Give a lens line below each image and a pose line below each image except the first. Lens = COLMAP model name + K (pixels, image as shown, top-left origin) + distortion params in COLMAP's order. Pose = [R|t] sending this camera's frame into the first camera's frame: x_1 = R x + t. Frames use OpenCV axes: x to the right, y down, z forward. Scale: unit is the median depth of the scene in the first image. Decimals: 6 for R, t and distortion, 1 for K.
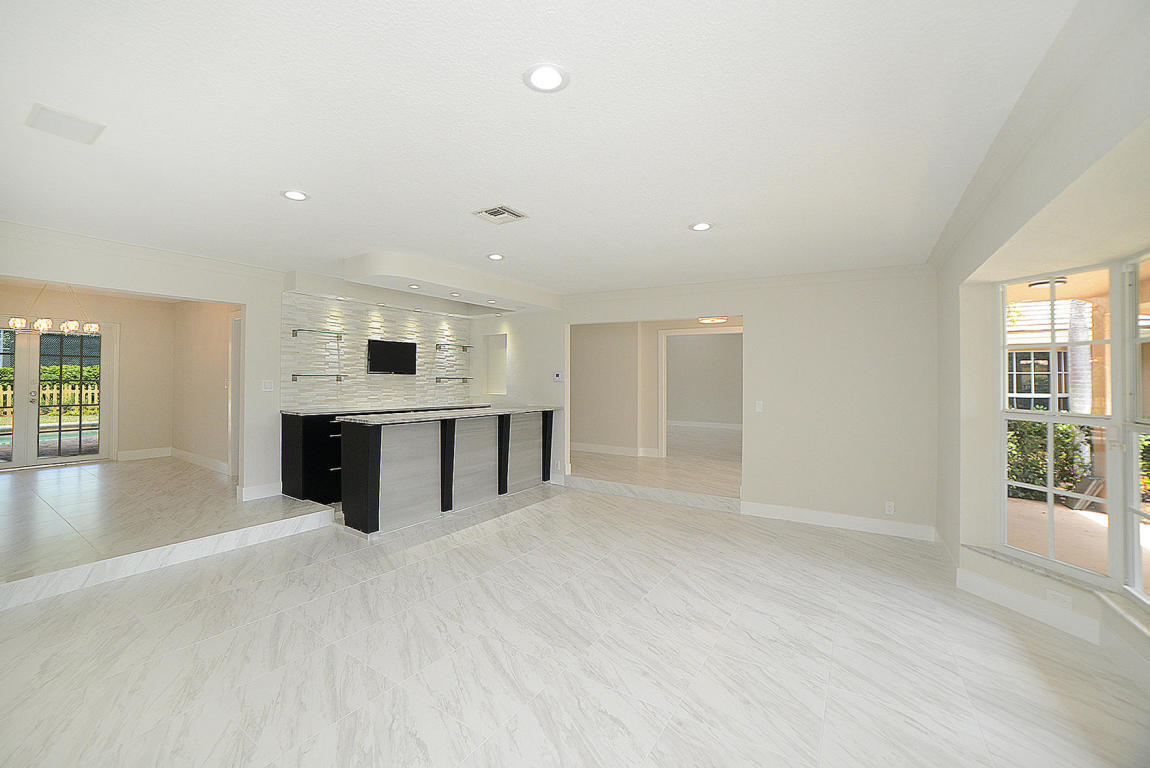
lens RADIAL K [[457.6, 0, 569.9], [0, 457.6, 386.9], [0, 0, 1]] dist [-0.105144, 0.031929]
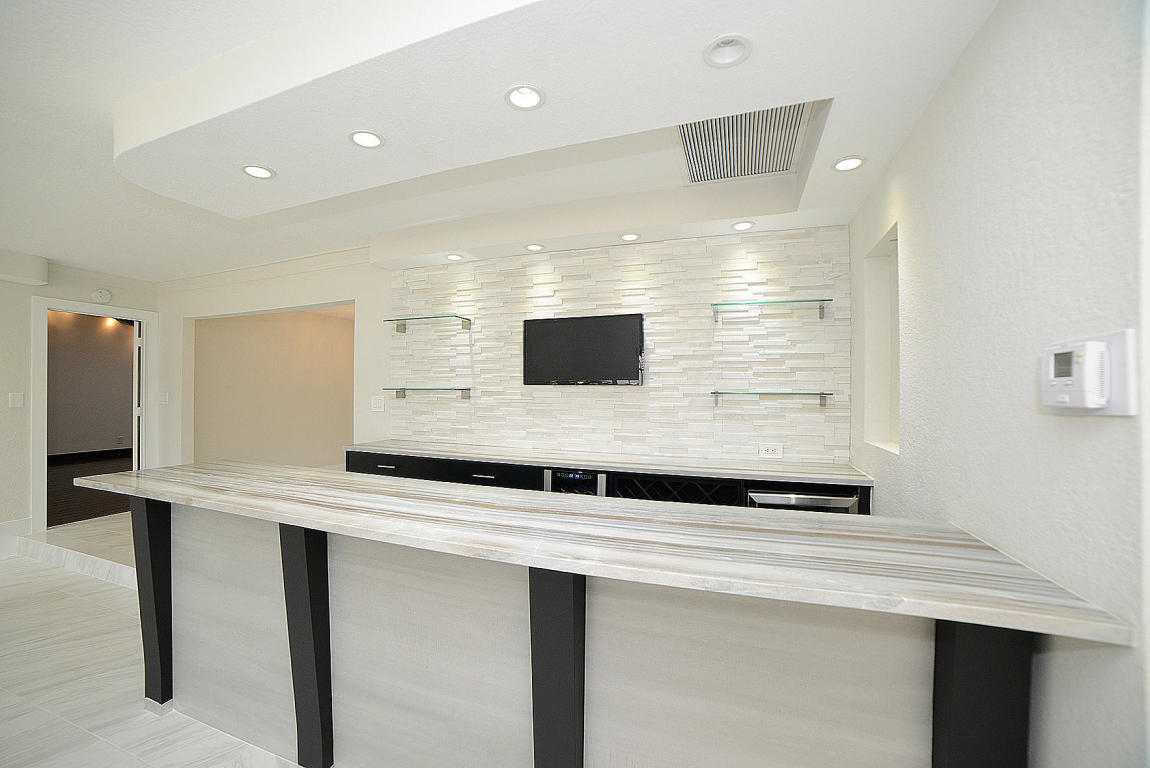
lens RADIAL K [[457.6, 0, 569.9], [0, 457.6, 386.9], [0, 0, 1]] dist [-0.105144, 0.031929]
pose [[0.200989, -0.015462, -0.979471, 0.087798], [-0.016251, 0.999685, -0.019116, -0.017766], [0.979459, 0.019760, 0.200675, 0.946634]]
